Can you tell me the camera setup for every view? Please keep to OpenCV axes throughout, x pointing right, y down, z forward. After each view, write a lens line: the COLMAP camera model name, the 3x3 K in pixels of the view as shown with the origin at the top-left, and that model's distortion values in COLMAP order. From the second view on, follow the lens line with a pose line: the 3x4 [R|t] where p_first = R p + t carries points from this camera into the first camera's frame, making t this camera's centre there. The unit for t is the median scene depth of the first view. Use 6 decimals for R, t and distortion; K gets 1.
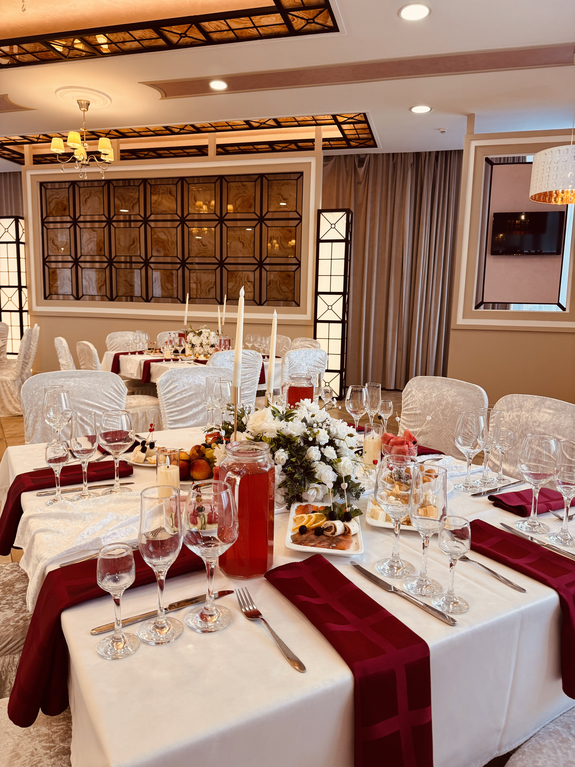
lens RADIAL K [[543.4, 0, 289.1], [0, 543.4, 388.4], [0, 0, 1]] dist [0.070913, -0.095574]
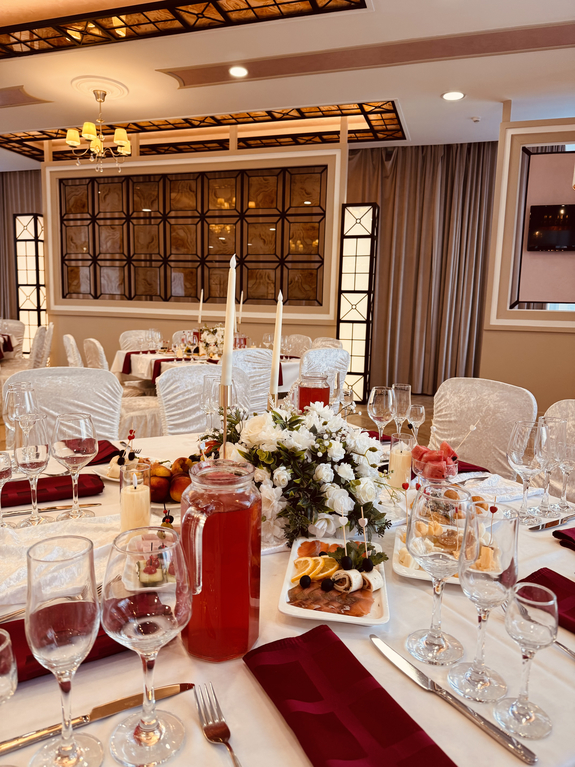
lens RADIAL K [[544.9, 0, 289.5], [0, 544.9, 390.7], [0, 0, 1]] dist [0.059521, -0.082781]
pose [[0.999009, 0.010858, -0.043171, 0.005379], [-0.010961, 0.999938, -0.002135, 0.001095], [0.043145, 0.002606, 0.999065, 0.043797]]
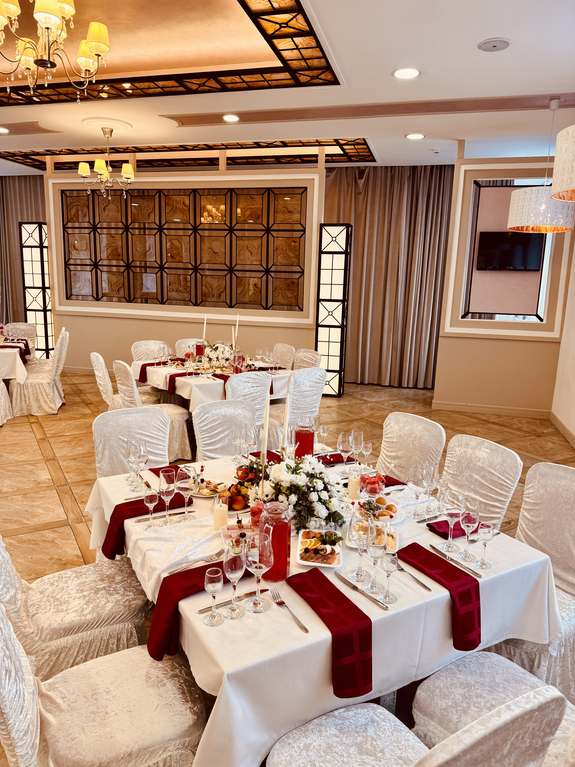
lens RADIAL K [[540.8, 0, 289.8], [0, 540.8, 389.5], [0, 0, 1]] dist [0.107028, -0.164927]
pose [[0.999977, 0.006511, -0.001638, -0.004328], [-0.006422, 0.998750, 0.049575, -0.050774], [0.001959, -0.049563, 0.998769, -0.103170]]
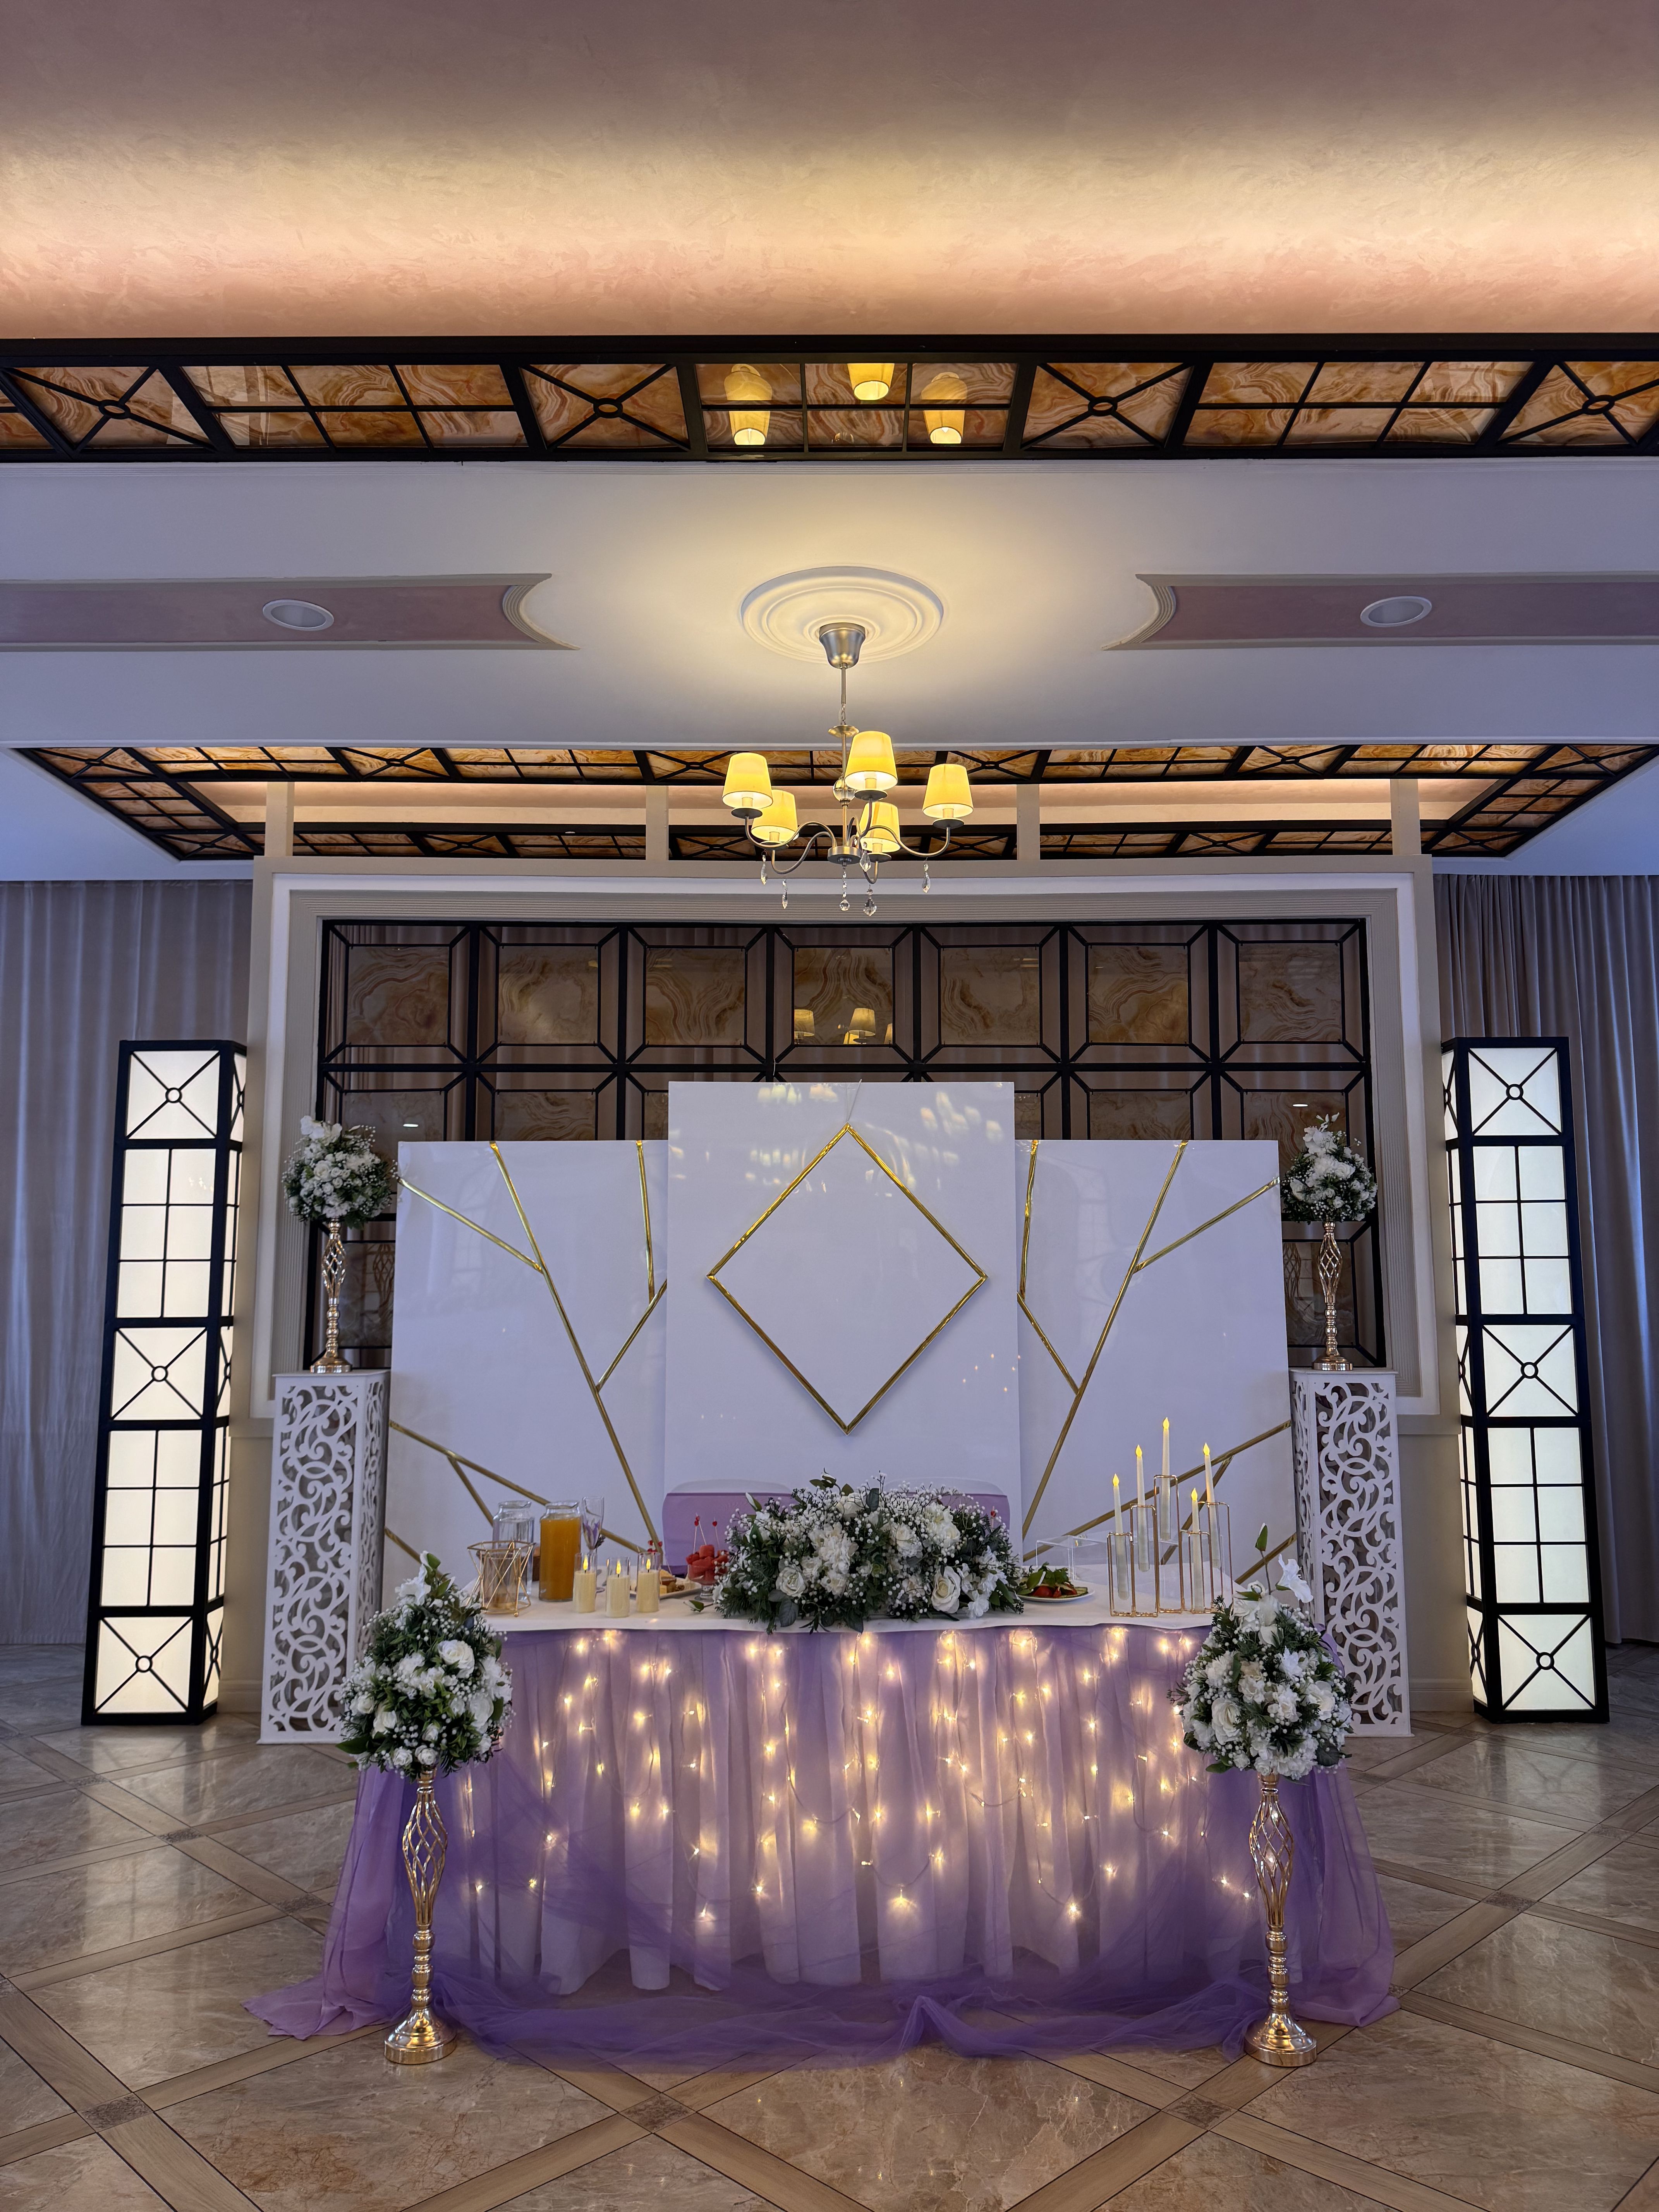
lens RADIAL K [[1559.6, 0, 836.1], [0, 1559.6, 1123.3], [0, 0, 1]] dist [0.107028, -0.164927]
pose [[0.963749, 0.005695, 0.266750, -0.496080], [0.063486, 0.966163, -0.249997, -0.093816], [-0.259148, 0.257869, 0.930777, 0.315367]]
